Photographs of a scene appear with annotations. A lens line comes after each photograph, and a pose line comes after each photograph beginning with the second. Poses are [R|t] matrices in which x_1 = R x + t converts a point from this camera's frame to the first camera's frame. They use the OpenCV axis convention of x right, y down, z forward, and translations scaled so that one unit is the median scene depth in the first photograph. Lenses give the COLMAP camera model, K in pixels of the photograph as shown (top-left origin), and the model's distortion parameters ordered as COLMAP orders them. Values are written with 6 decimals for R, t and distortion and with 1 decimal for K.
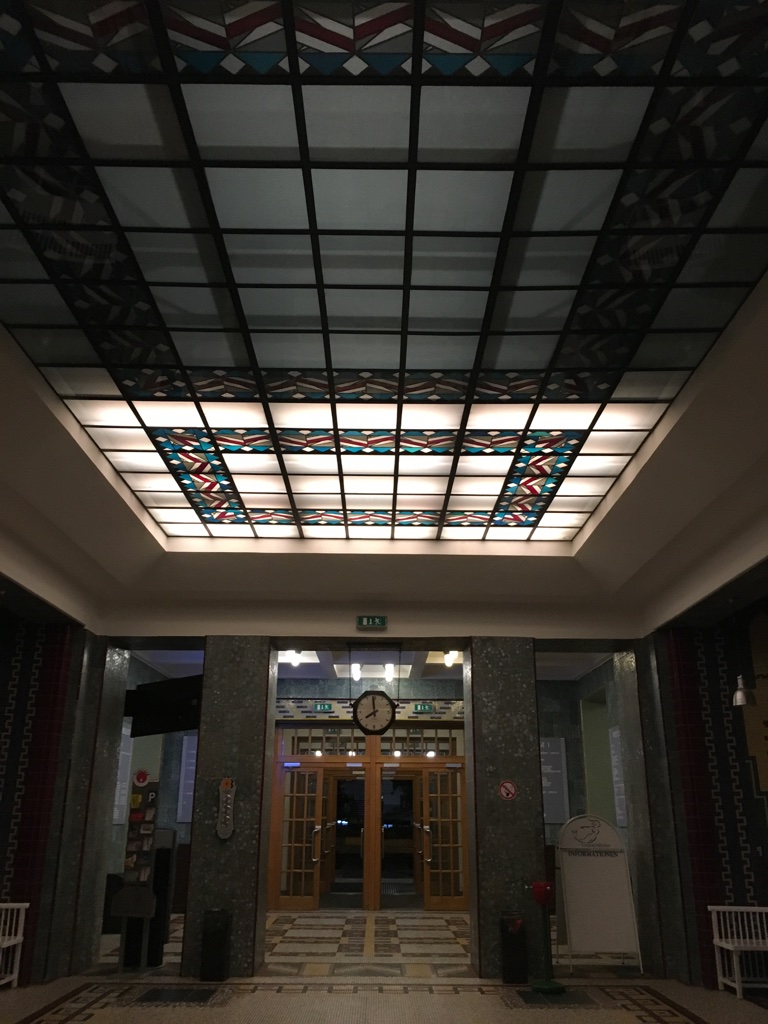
lens RADIAL K [[878.6, 0, 383.4], [0, 878.6, 507.4], [0, 0, 1]] dist [0.079140, -0.101363]
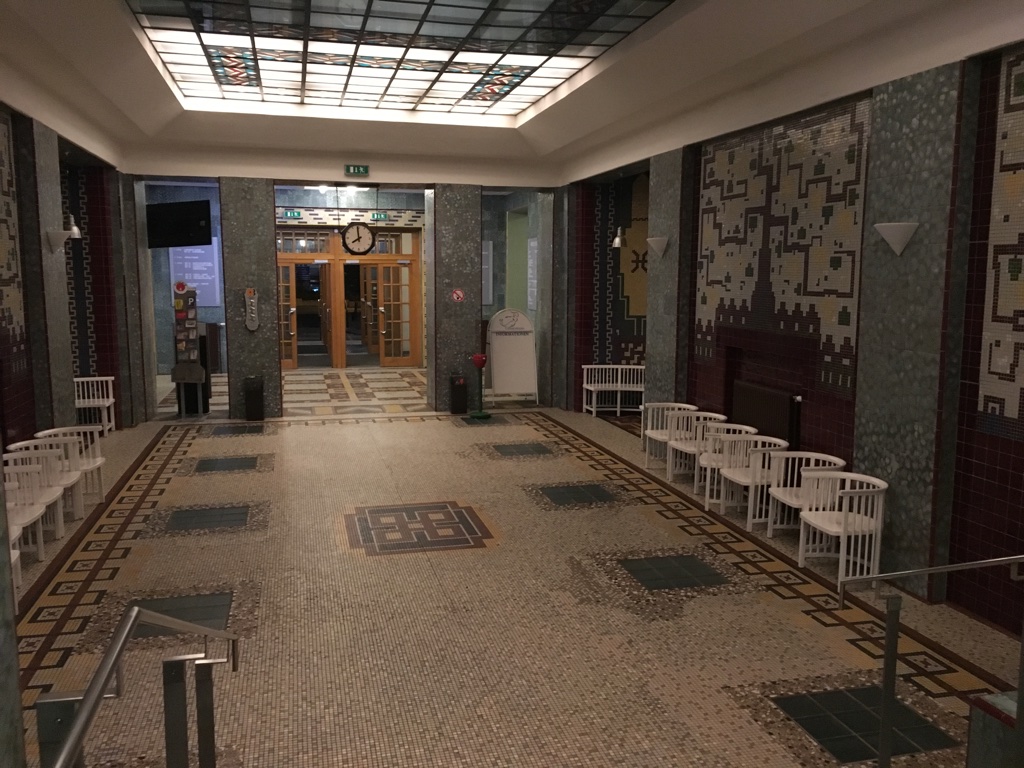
lens RADIAL K [[878.6, 0, 511.5], [0, 878.6, 385.8], [0, 0, 1]] dist [0.079140, -0.101363]
pose [[0.972854, -0.032491, 0.229126, -0.104908], [-0.073241, 0.895973, 0.438028, -0.175672], [-0.219523, -0.442919, 0.869271, -0.309844]]
